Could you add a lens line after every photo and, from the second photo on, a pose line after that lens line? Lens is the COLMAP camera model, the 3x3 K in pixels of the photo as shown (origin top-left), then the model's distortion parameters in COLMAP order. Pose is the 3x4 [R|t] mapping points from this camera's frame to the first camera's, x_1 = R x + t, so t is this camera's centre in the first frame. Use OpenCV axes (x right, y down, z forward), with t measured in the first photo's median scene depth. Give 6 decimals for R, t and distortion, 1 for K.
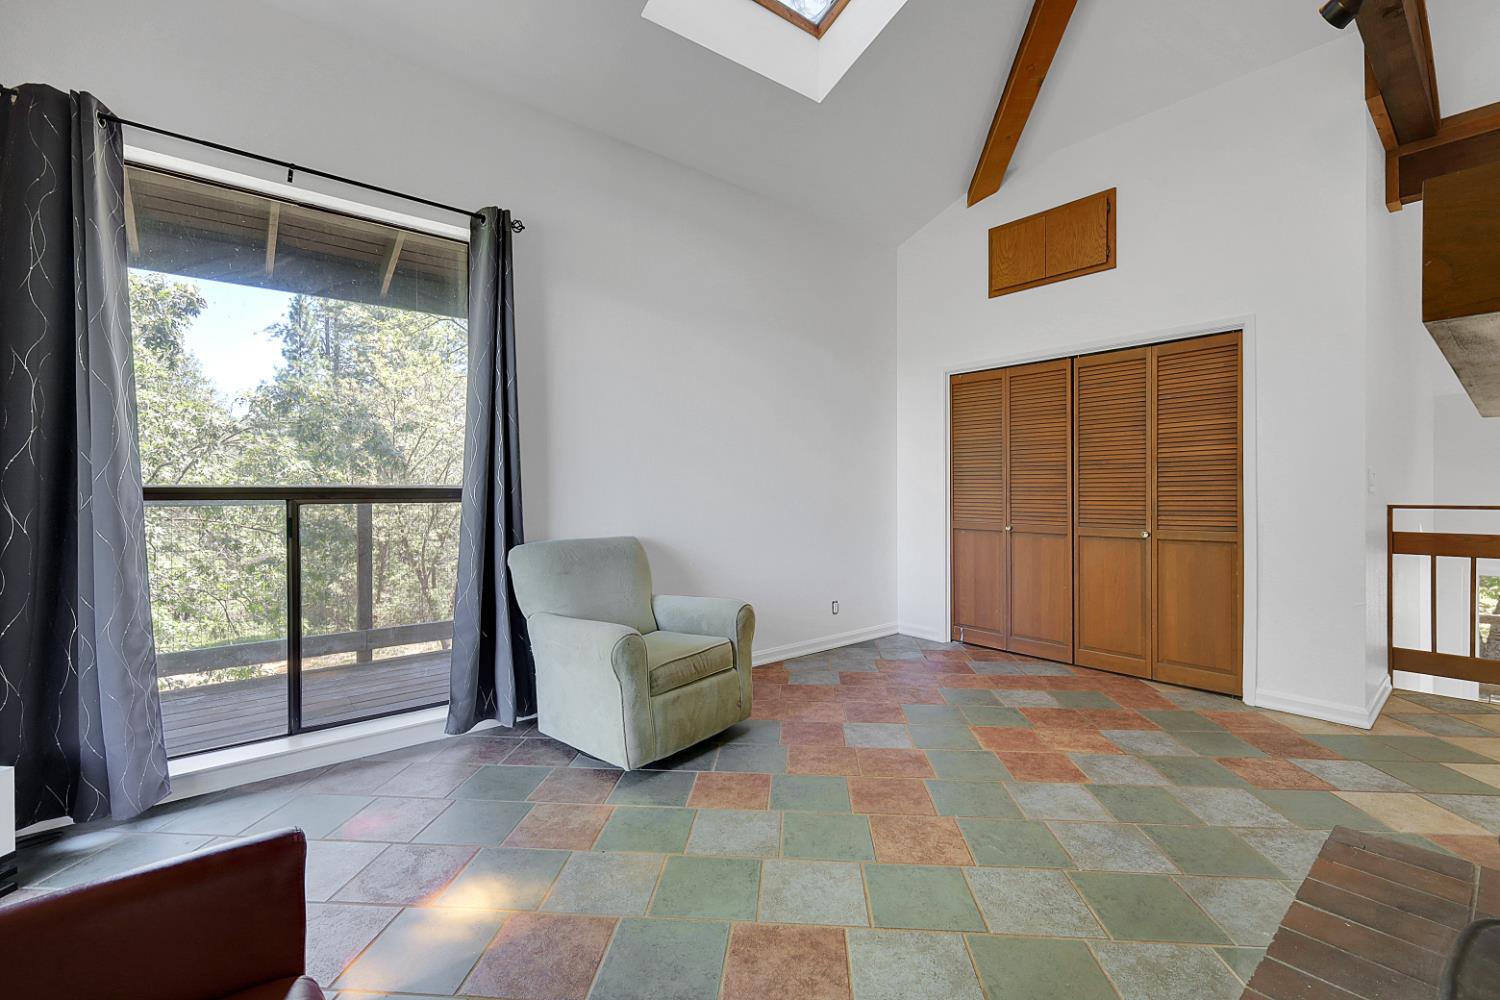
lens RADIAL K [[647.8, 0, 750.3], [0, 647.8, 494.0], [0, 0, 1]] dist [0.001006, -0.000461]
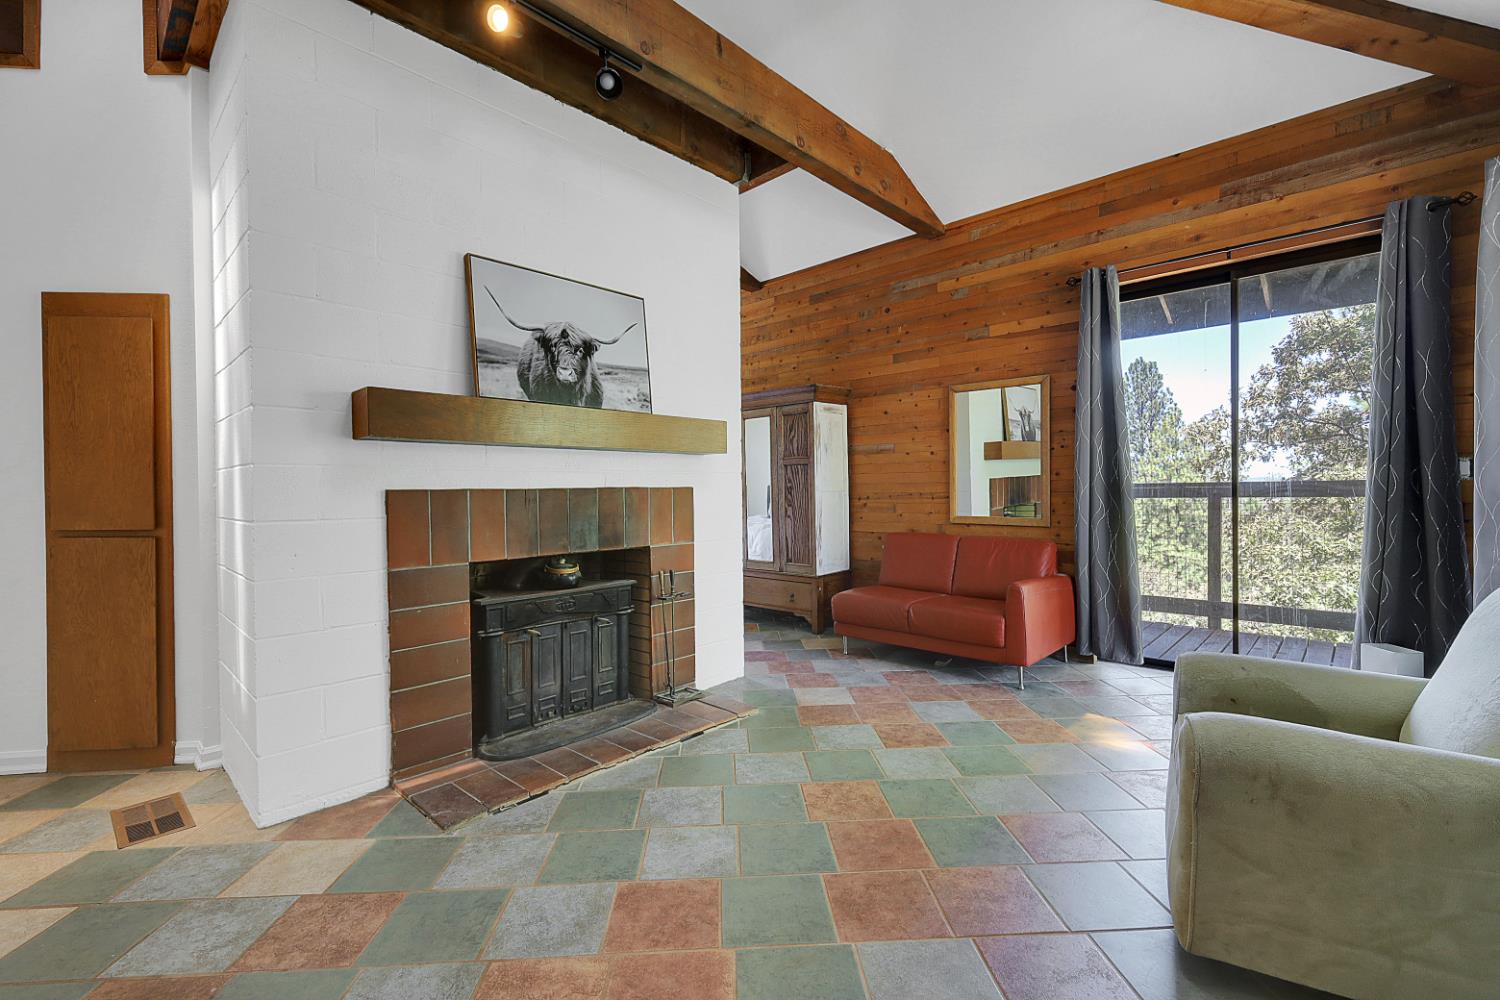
lens RADIAL K [[647.8, 0, 750.3], [0, 647.8, 494.0], [0, 0, 1]] dist [0.001006, -0.000461]
pose [[-0.992851, 0.015725, -0.118321, 0.517345], [0.014346, 0.999819, 0.012502, -0.014087], [0.118497, 0.010715, -0.992897, 1.981499]]
